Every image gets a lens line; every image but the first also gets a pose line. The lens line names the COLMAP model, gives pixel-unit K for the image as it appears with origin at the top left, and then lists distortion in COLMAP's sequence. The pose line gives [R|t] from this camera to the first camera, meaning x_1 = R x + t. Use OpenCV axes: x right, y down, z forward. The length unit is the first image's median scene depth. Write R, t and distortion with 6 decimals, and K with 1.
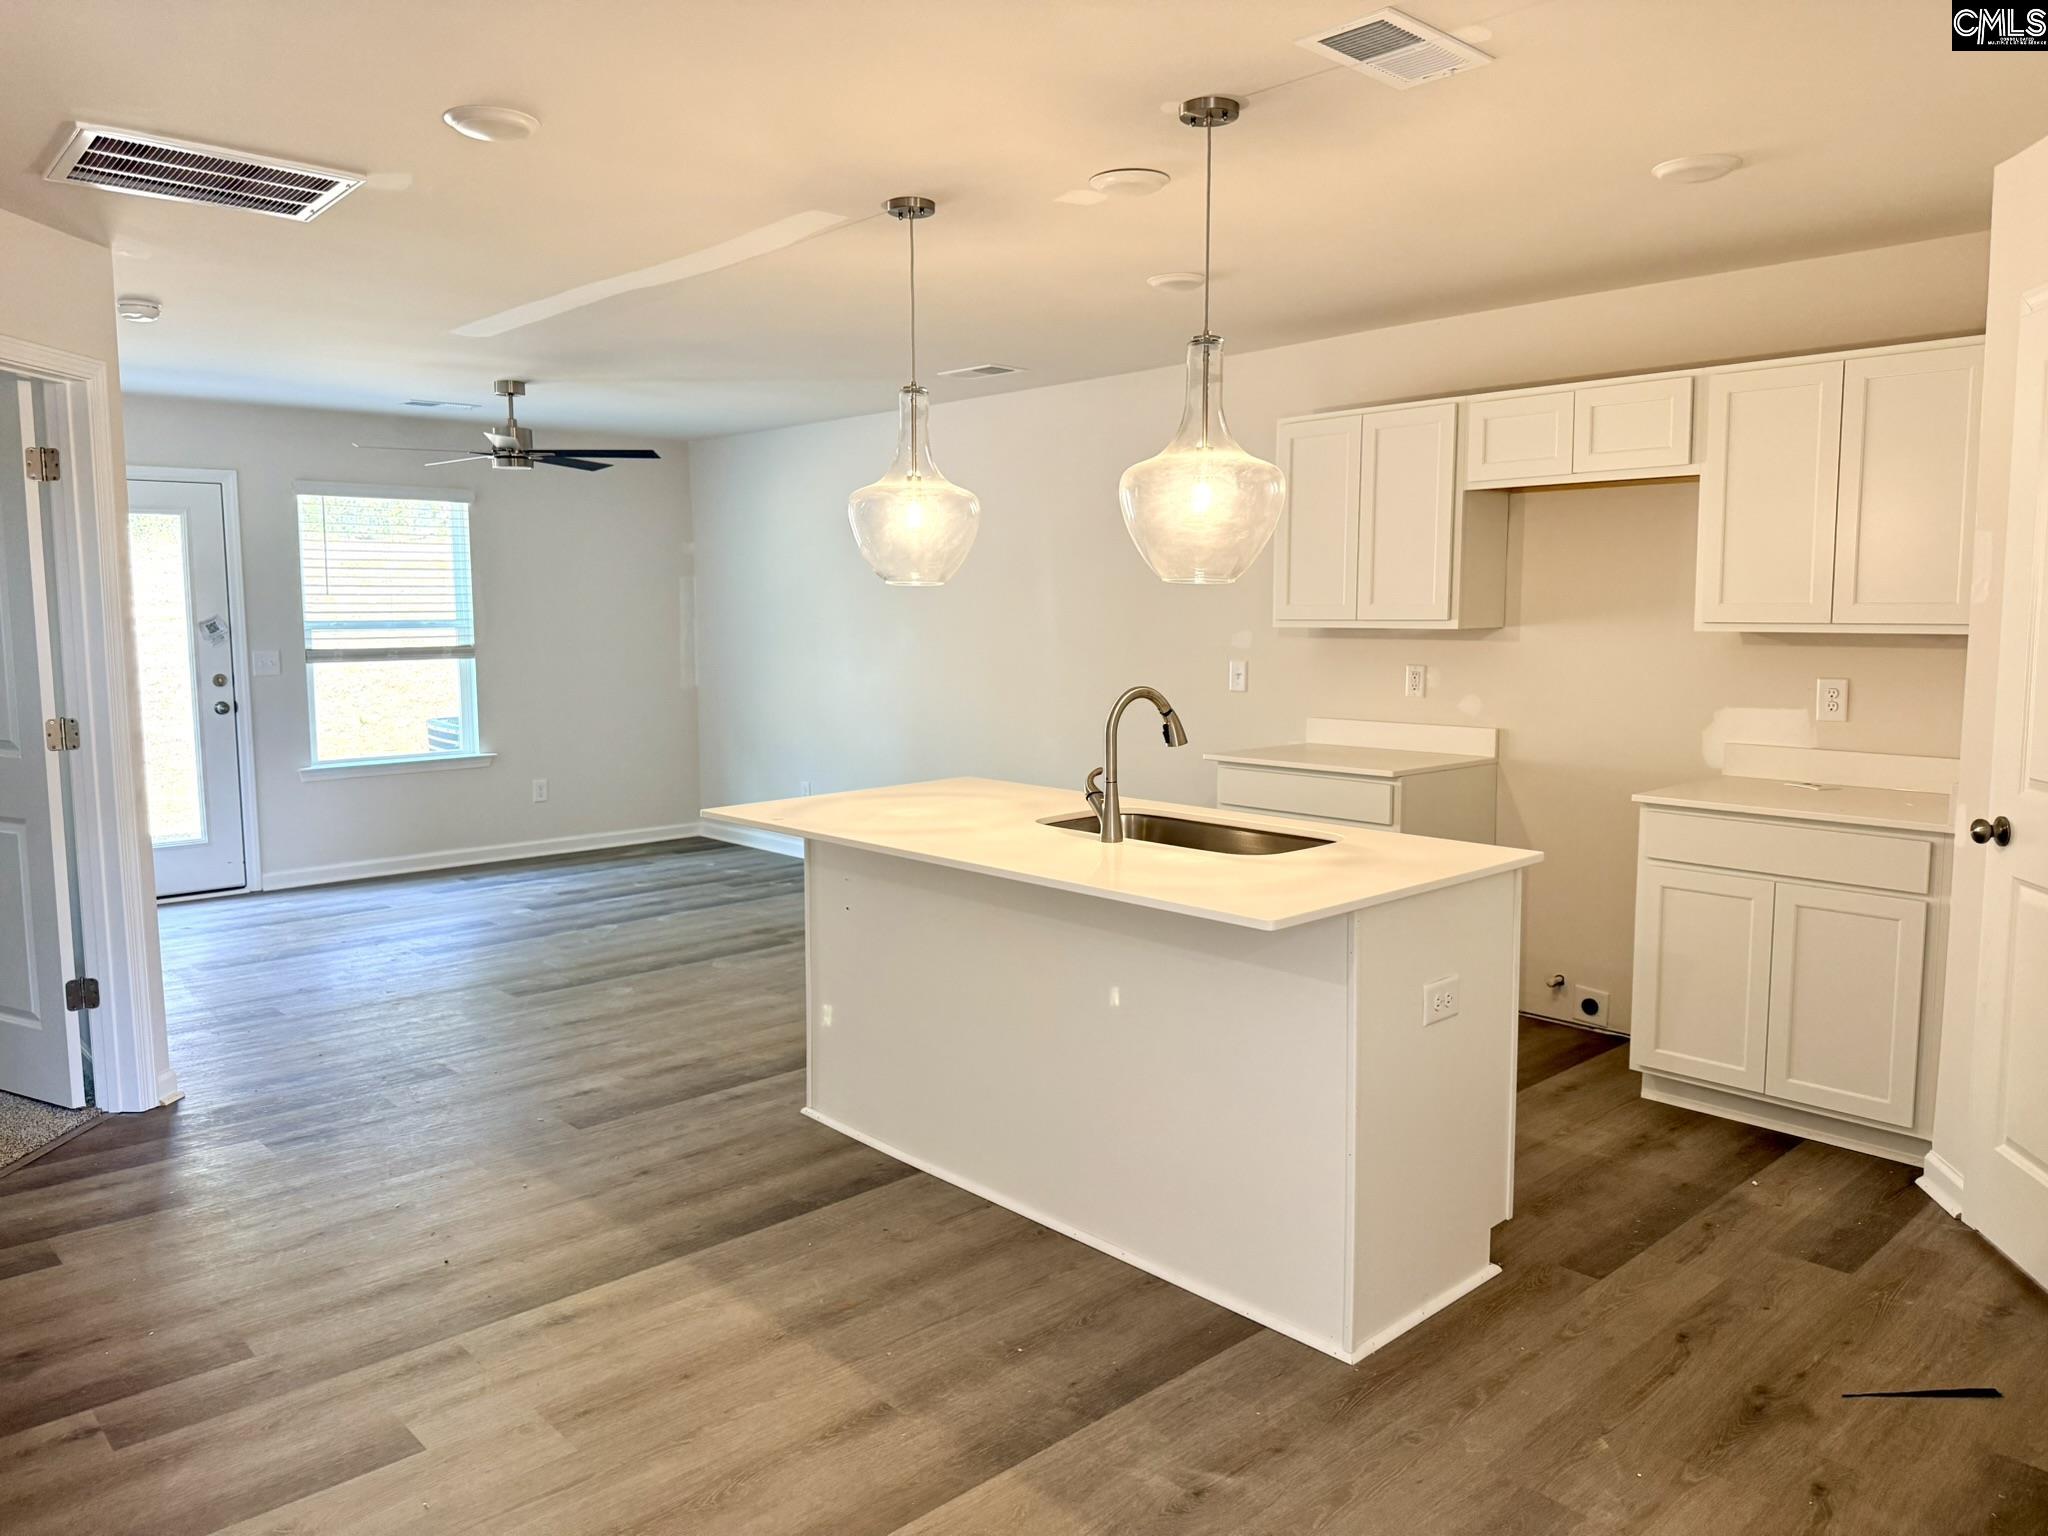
lens RADIAL K [[1414.7, 0, 1024.0], [0, 1414.7, 768.0], [0, 0, 1]] dist [0.082590, -0.160114]
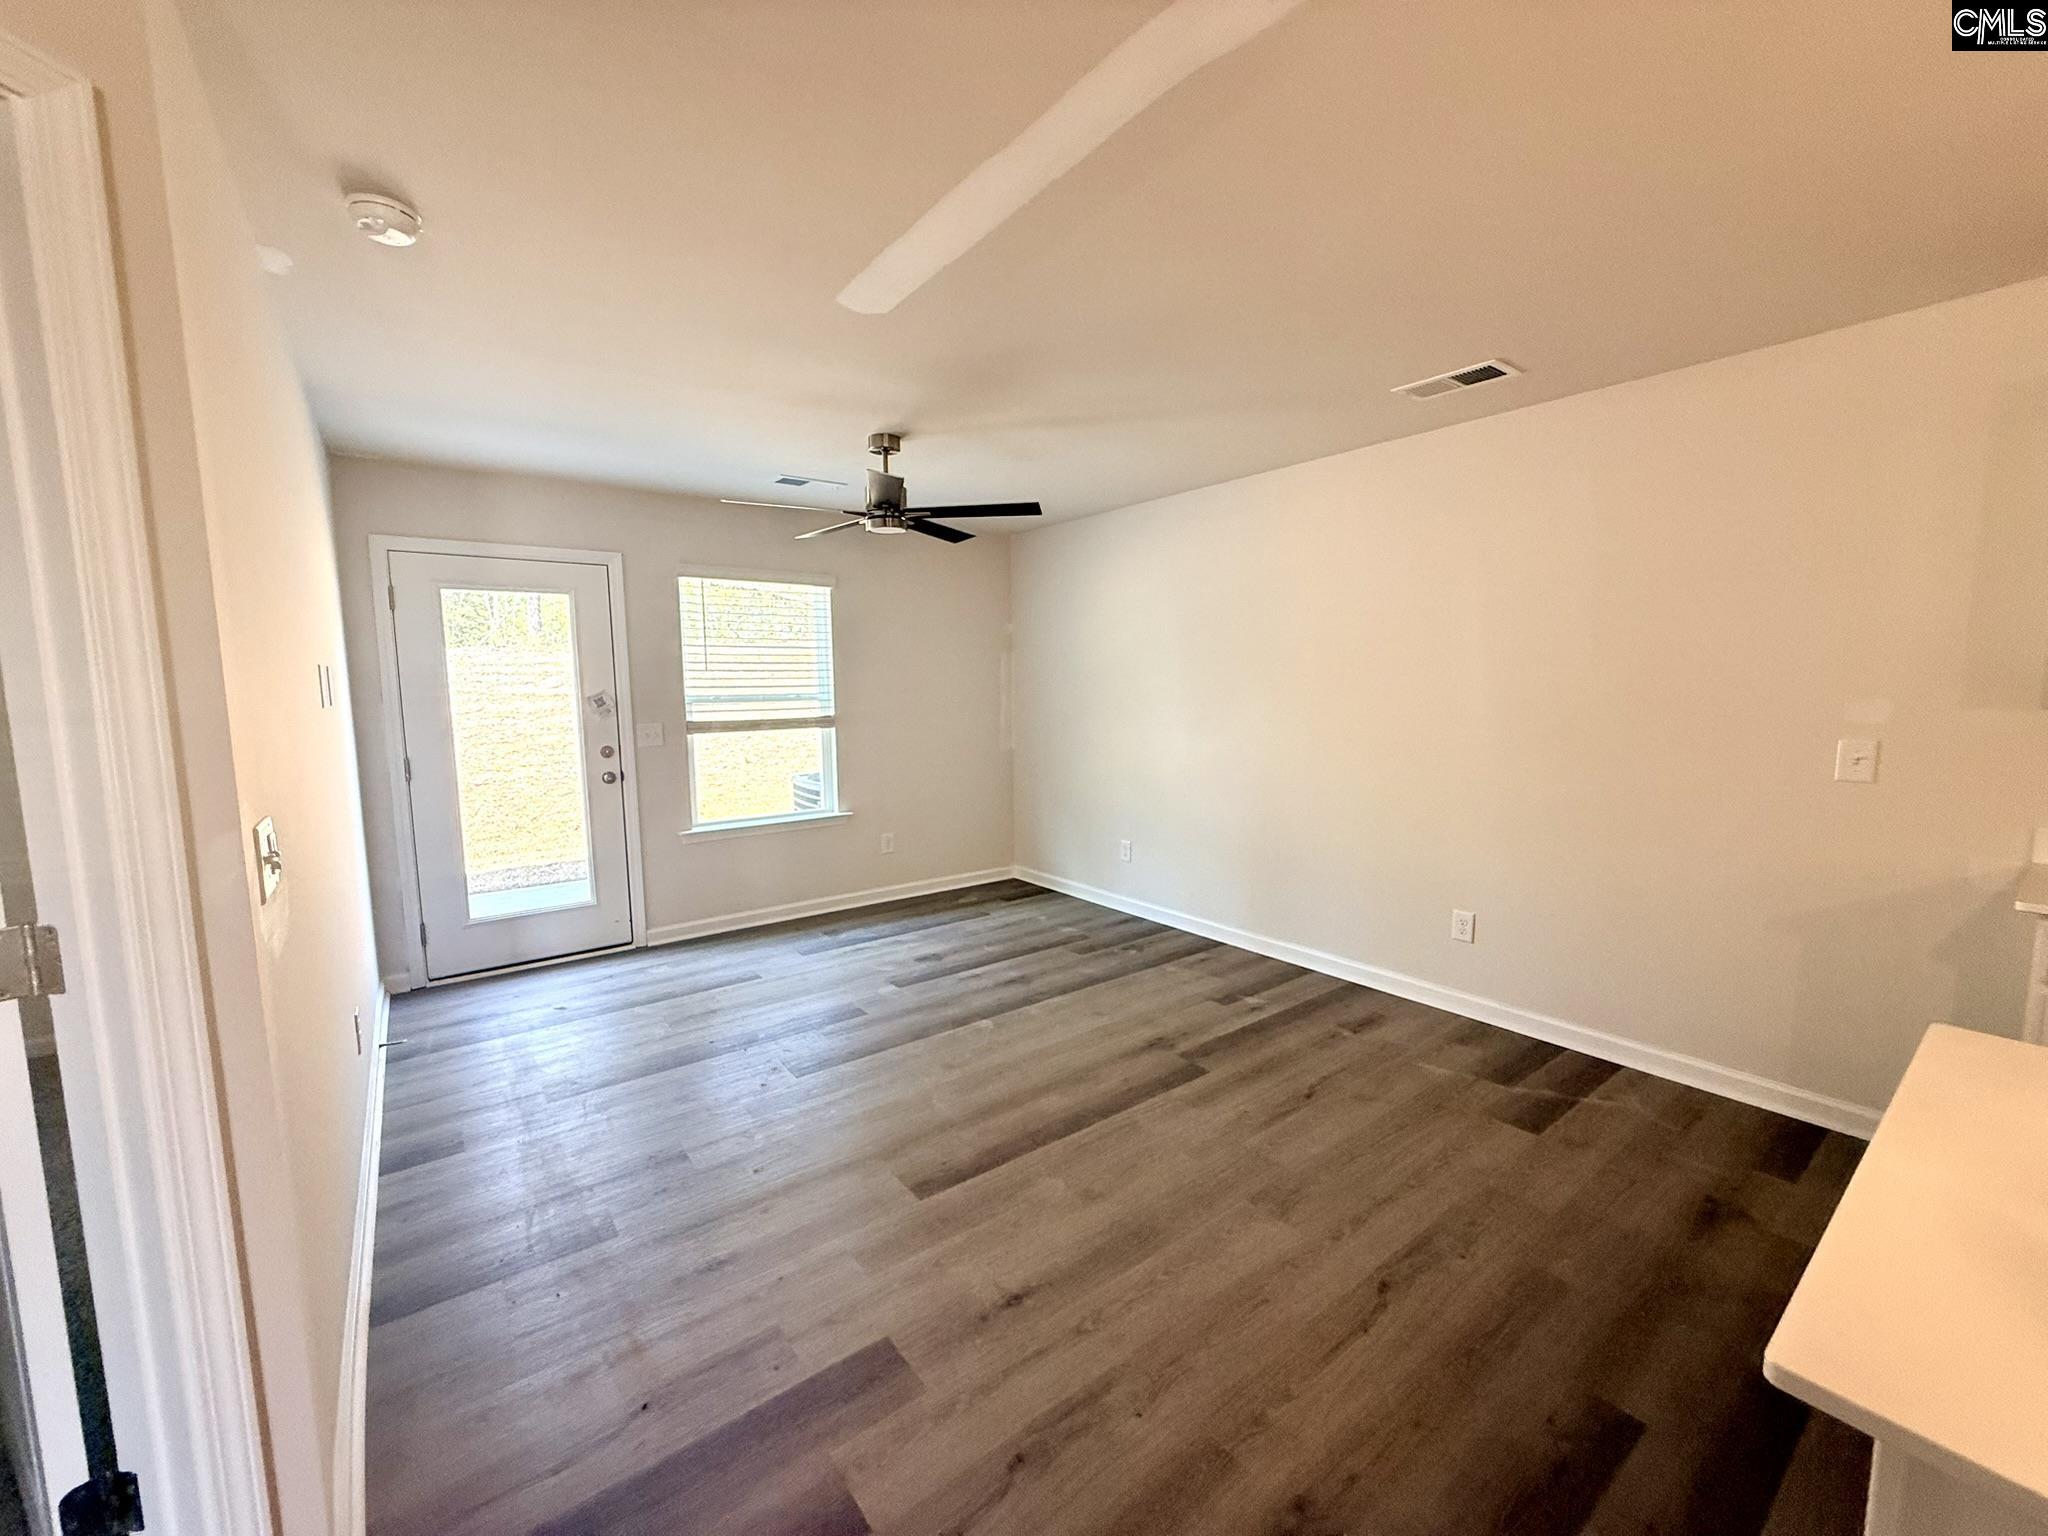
lens RADIAL K [[818.4, 0, 1022.4], [0, 818.4, 777.6], [0, 0, 1]] dist [0.000947, -0.000044]
pose [[0.993612, 0.004725, -0.112750, -0.183885], [-0.004308, 0.999983, 0.003944, -0.044880], [0.112767, -0.003433, 0.993616, 0.421279]]
